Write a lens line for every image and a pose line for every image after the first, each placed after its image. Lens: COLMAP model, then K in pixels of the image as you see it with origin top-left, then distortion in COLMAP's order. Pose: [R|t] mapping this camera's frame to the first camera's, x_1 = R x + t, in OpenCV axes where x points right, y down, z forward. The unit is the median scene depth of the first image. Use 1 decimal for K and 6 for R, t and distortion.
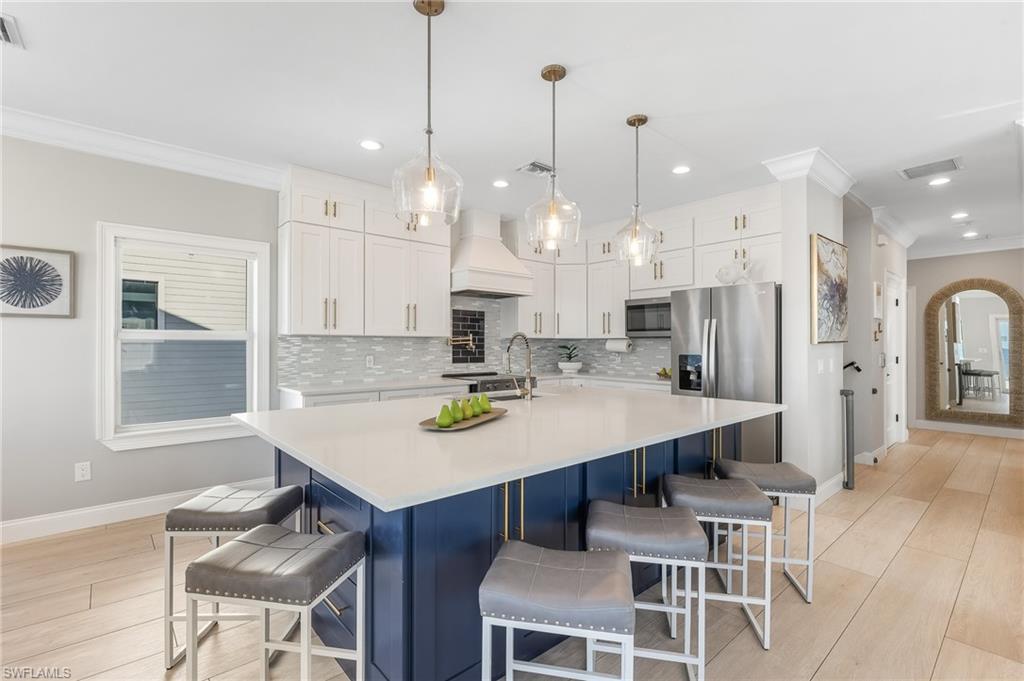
lens RADIAL K [[466.2, 0, 513.6], [0, 466.2, 345.2], [0, 0, 1]] dist [-0.001819, -0.001100]
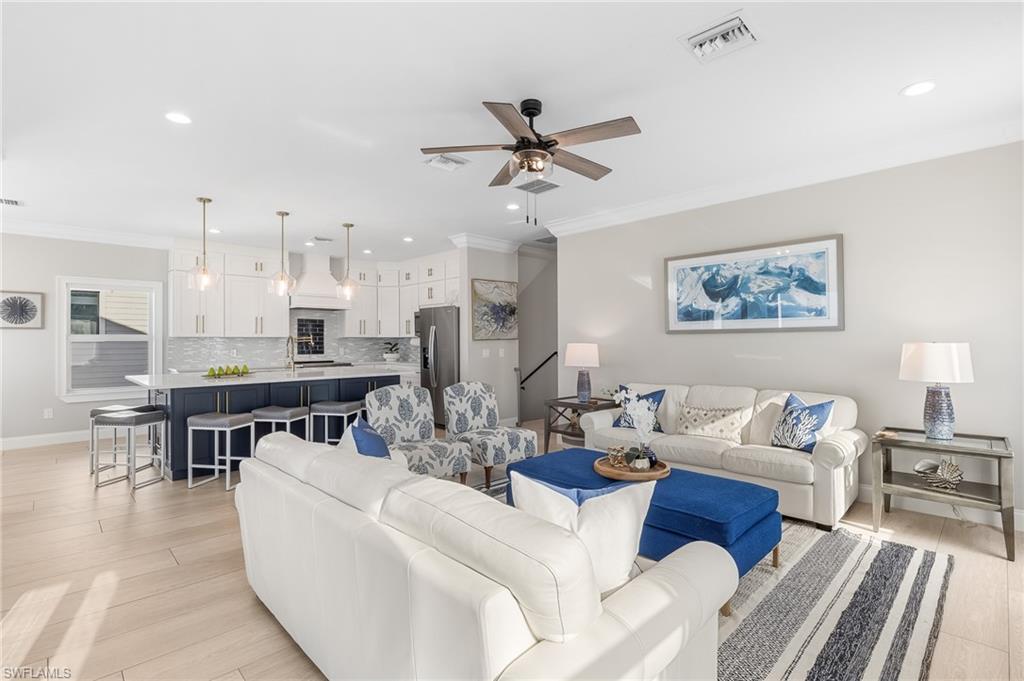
lens RADIAL K [[478.2, 0, 512.0], [0, 478.2, 340.5], [0, 0, 1]] dist [-0.007012, 0.000785]
pose [[0.998712, -0.007013, 0.050257, 0.481388], [0.007245, 0.999964, -0.004447, 0.005363], [-0.050224, 0.004805, 0.998726, -0.576295]]
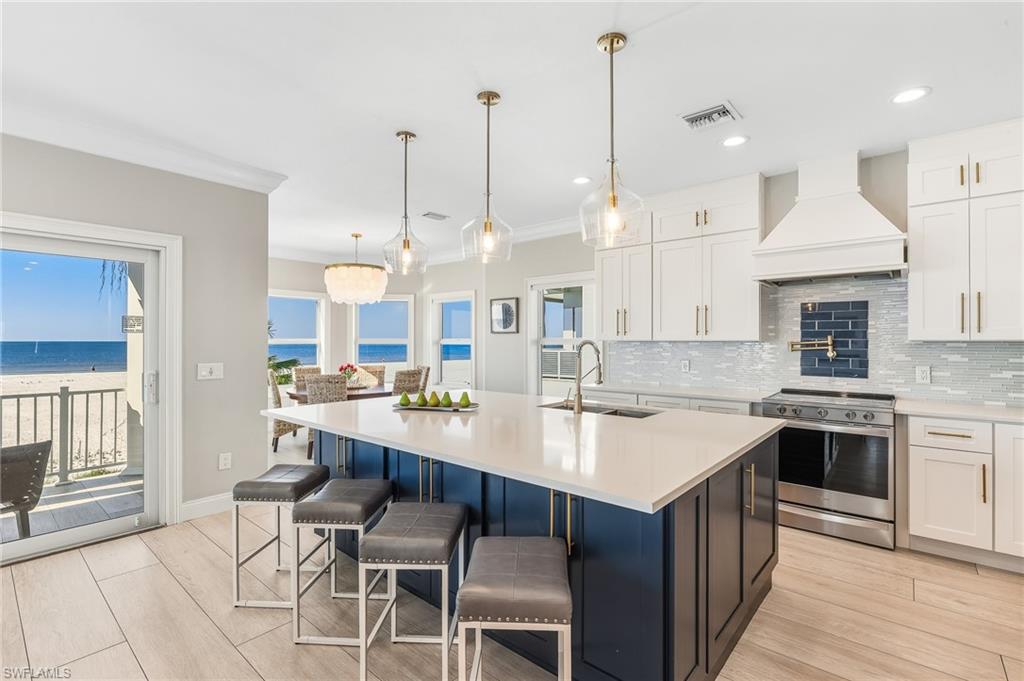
lens RADIAL K [[475.0, 0, 512.0], [0, 475.0, 340.5], [0, 0, 1]] dist [-0.001819, -0.000453]
pose [[0.138603, -0.000430, -0.990348, 0.556176], [-0.001339, 0.999999, -0.000621, -0.015906], [0.990347, 0.001412, 0.138602, 0.430179]]
